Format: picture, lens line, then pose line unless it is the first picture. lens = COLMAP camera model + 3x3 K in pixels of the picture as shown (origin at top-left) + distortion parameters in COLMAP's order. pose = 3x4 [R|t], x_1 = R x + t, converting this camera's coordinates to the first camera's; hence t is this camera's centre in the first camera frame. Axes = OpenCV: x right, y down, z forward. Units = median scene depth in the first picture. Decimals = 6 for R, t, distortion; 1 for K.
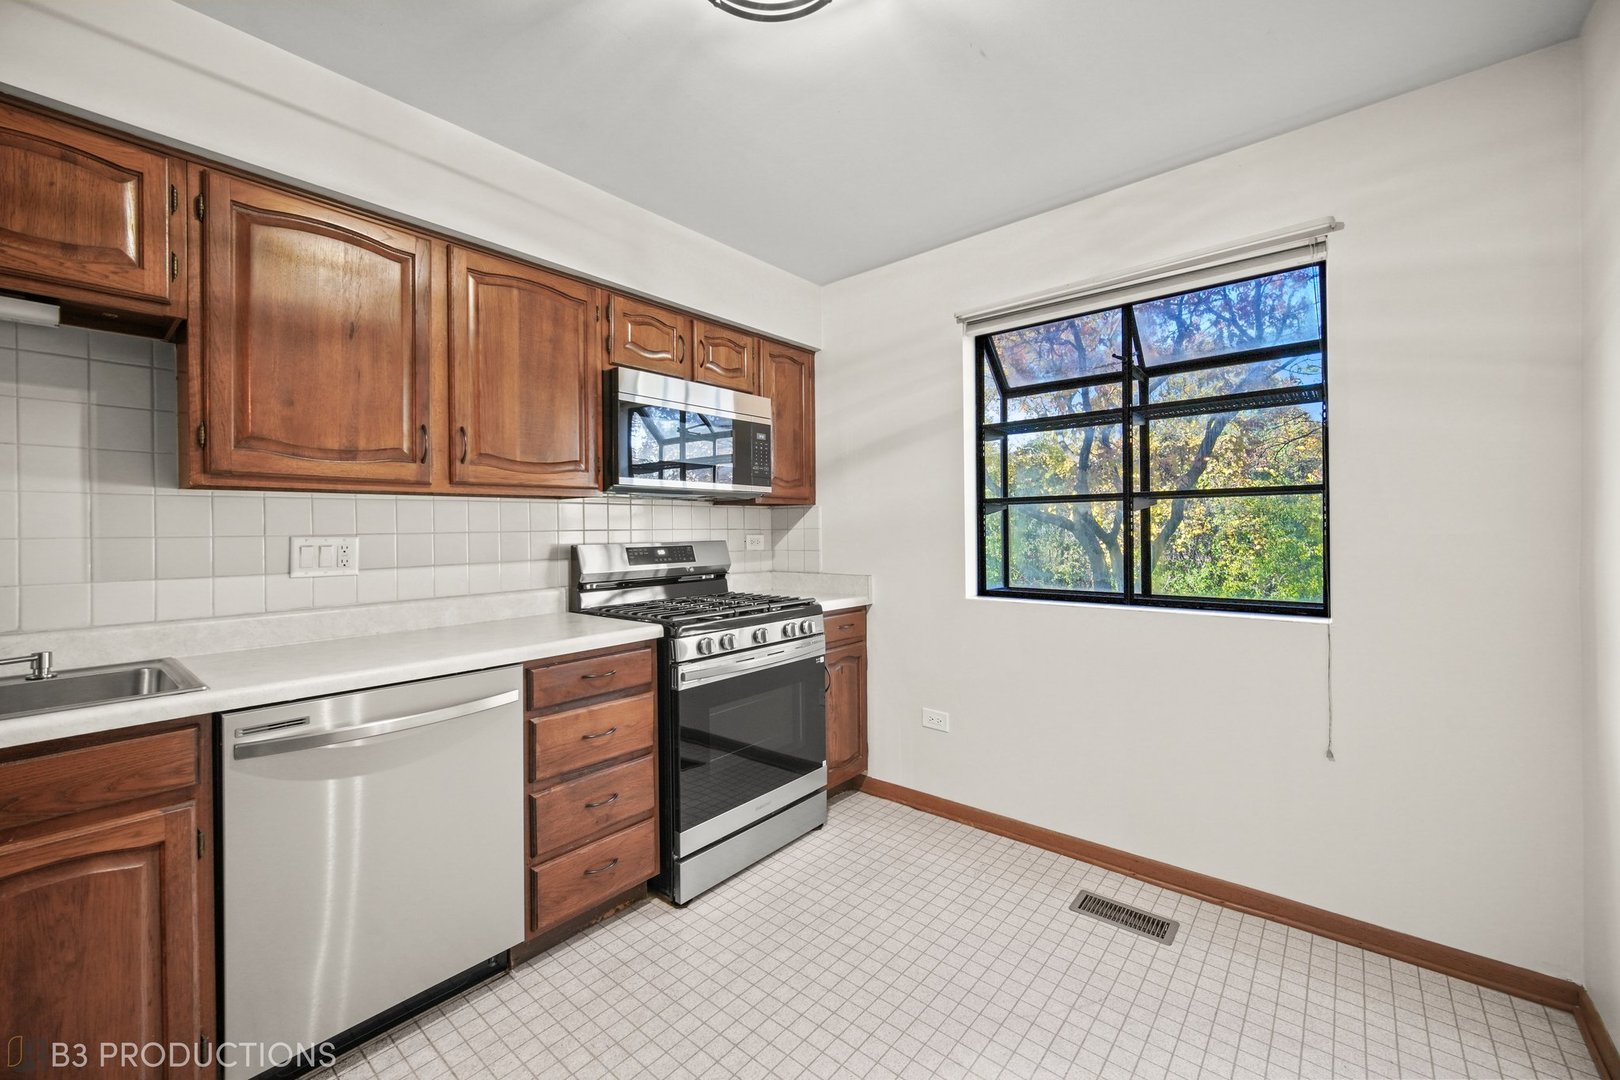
lens RADIAL K [[649.0, 0, 810.6], [0, 649.0, 533.9], [0, 0, 1]] dist [-0.006853, 0.001302]
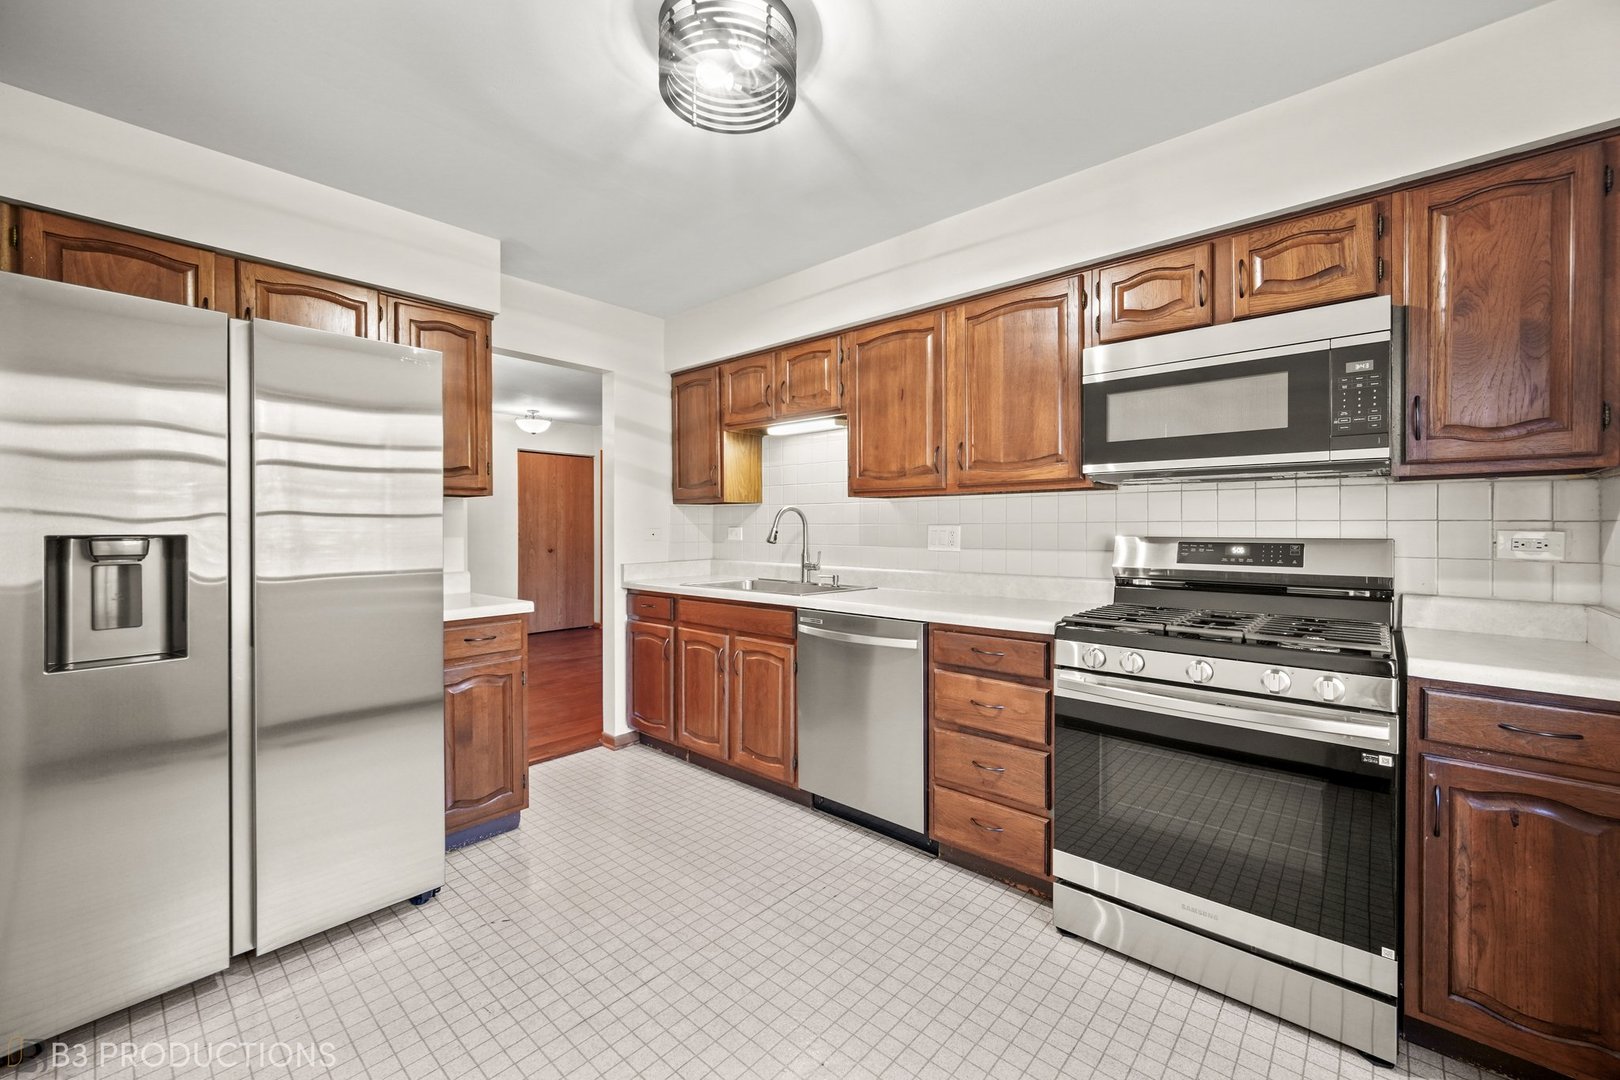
lens RADIAL K [[649.0, 0, 799.0], [0, 649.0, 531.7], [0, 0, 1]] dist [-0.006853, 0.001302]
pose [[-0.047683, 0.020160, -0.998659, 0.735860], [-0.005700, 0.999775, 0.020454, -0.008187], [0.998846, 0.006668, -0.047558, 0.680941]]
